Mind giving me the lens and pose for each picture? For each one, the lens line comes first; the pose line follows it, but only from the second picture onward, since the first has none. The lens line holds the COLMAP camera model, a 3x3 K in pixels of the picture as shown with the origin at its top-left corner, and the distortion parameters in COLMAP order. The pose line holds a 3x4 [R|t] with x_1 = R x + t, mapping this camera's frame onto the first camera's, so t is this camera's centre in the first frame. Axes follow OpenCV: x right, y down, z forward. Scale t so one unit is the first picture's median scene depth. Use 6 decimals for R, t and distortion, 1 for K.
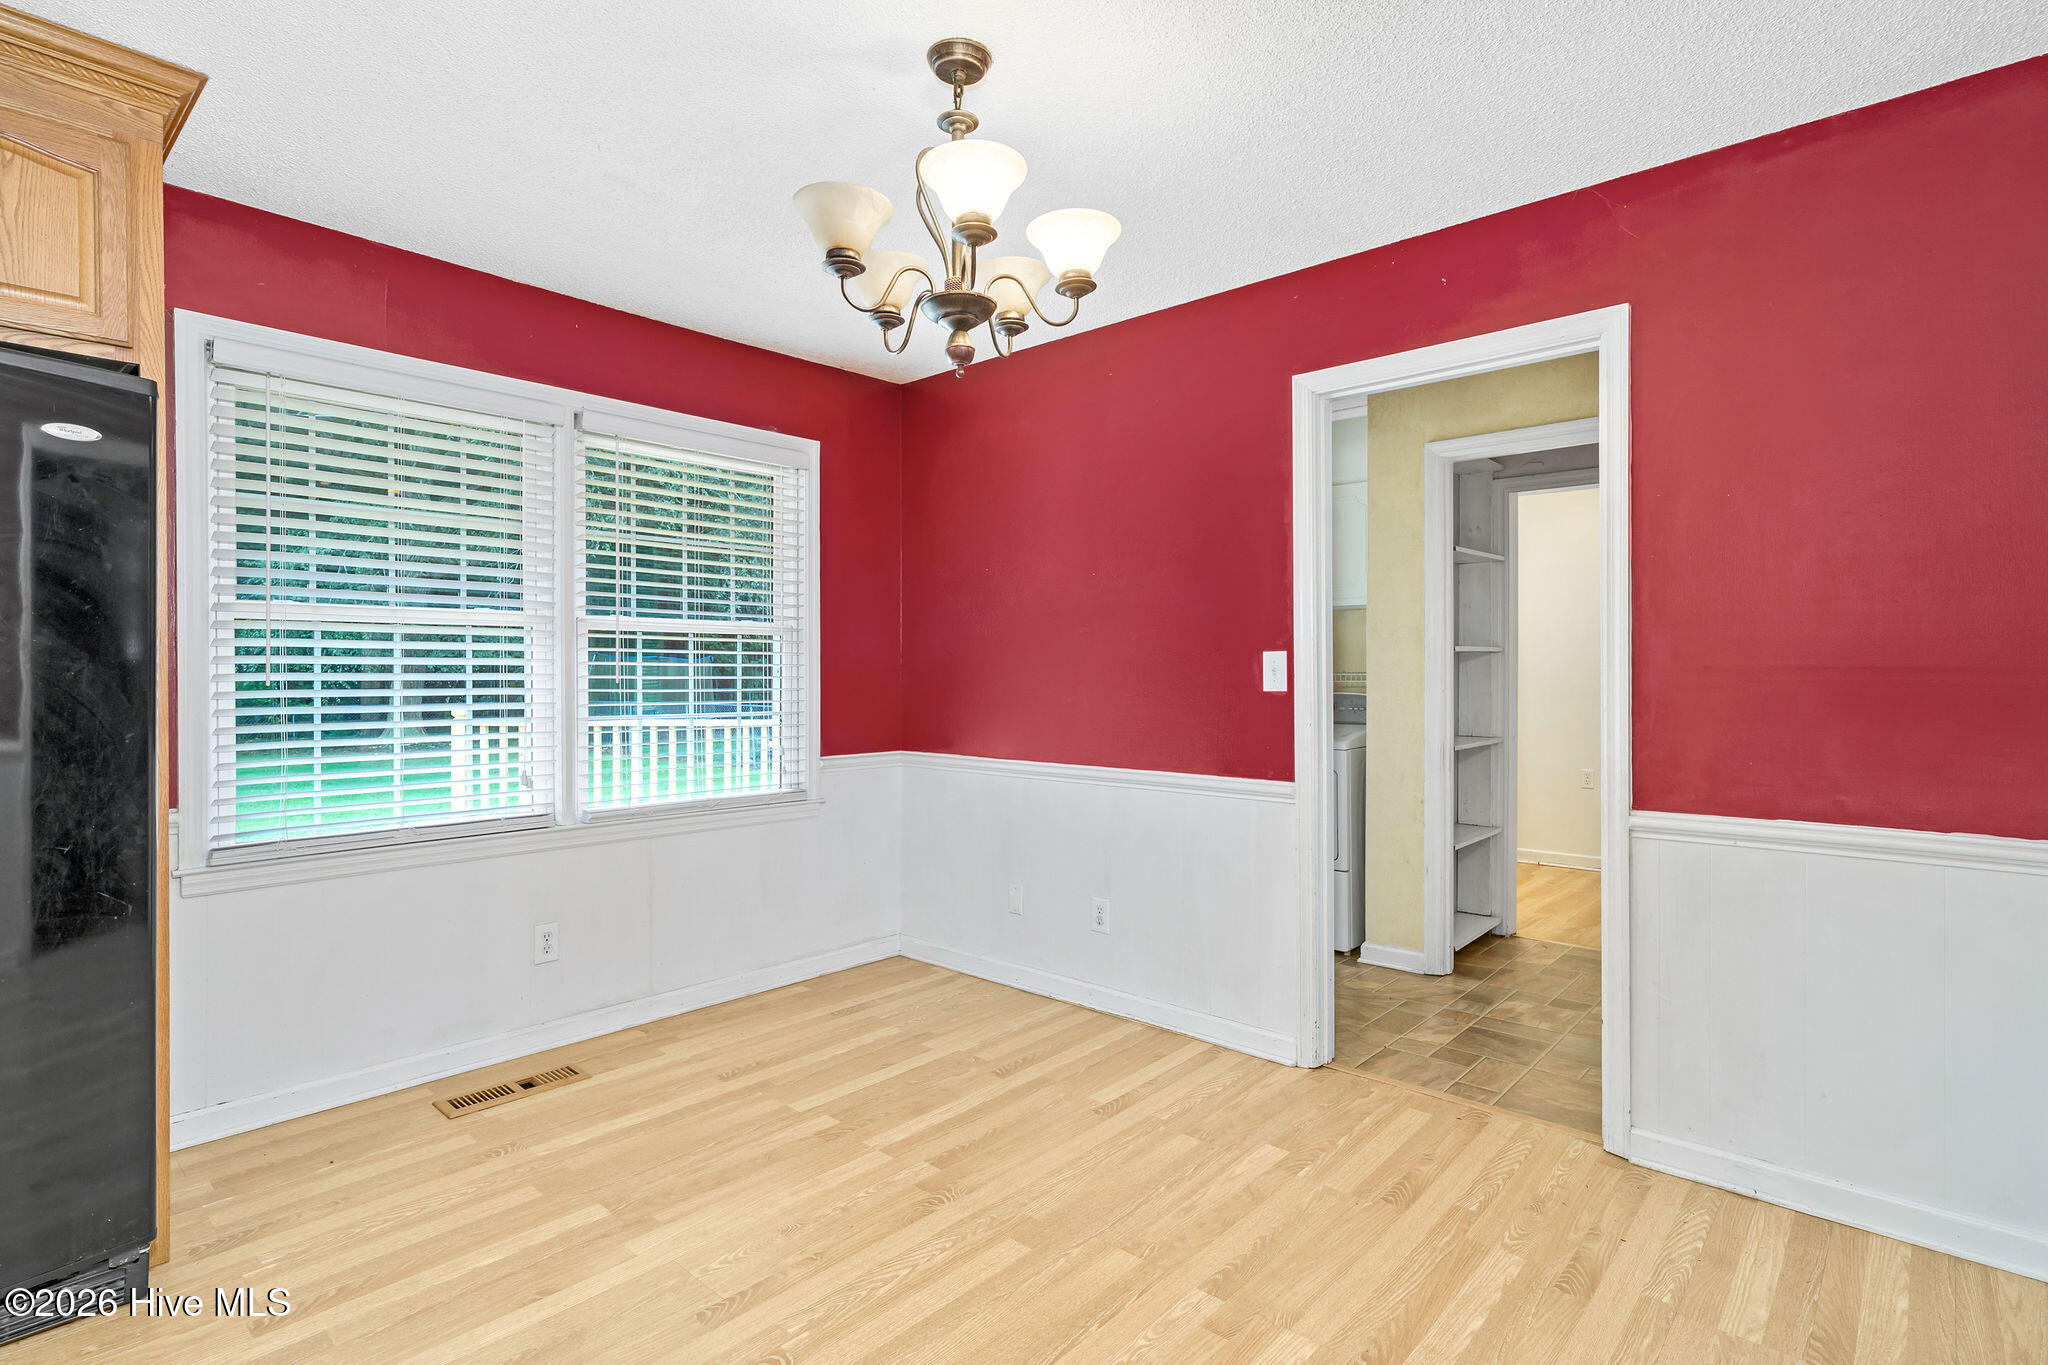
lens RADIAL K [[1000.9, 0, 1015.6], [0, 1000.9, 667.8], [0, 0, 1]] dist [-0.001371, 0.000118]
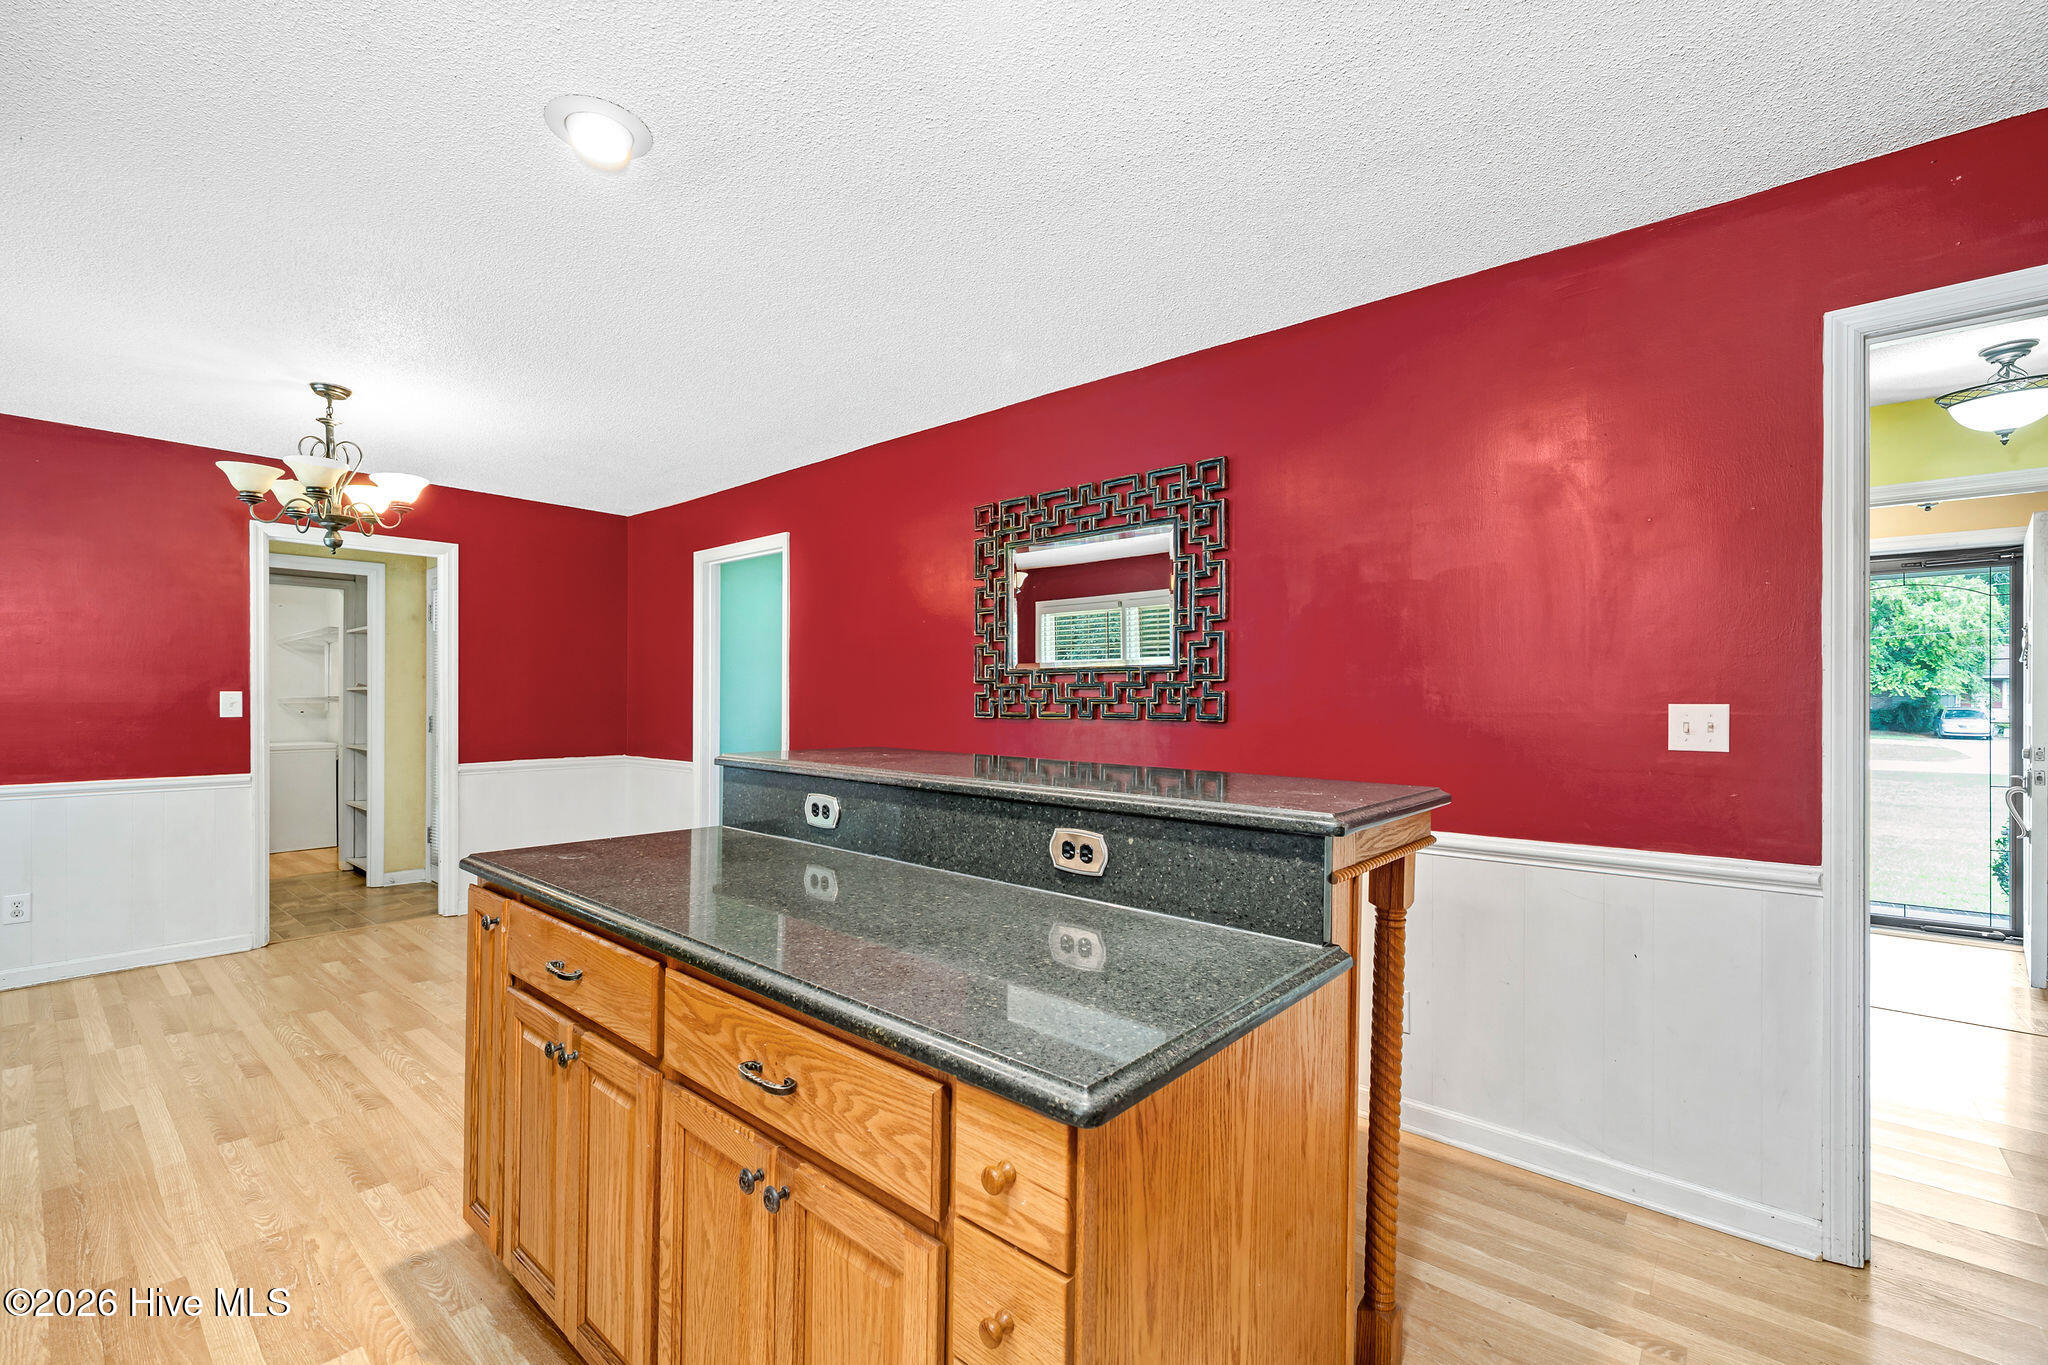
lens RADIAL K [[862.6, 0, 1021.0], [0, 862.6, 696.5], [0, 0, 1]] dist [-0.000536, -0.000036]
pose [[-0.040292, 0.003961, 0.999180, -1.277180], [-0.013174, 0.999903, -0.004495, -0.020602], [-0.999101, -0.013345, -0.040236, -0.191423]]
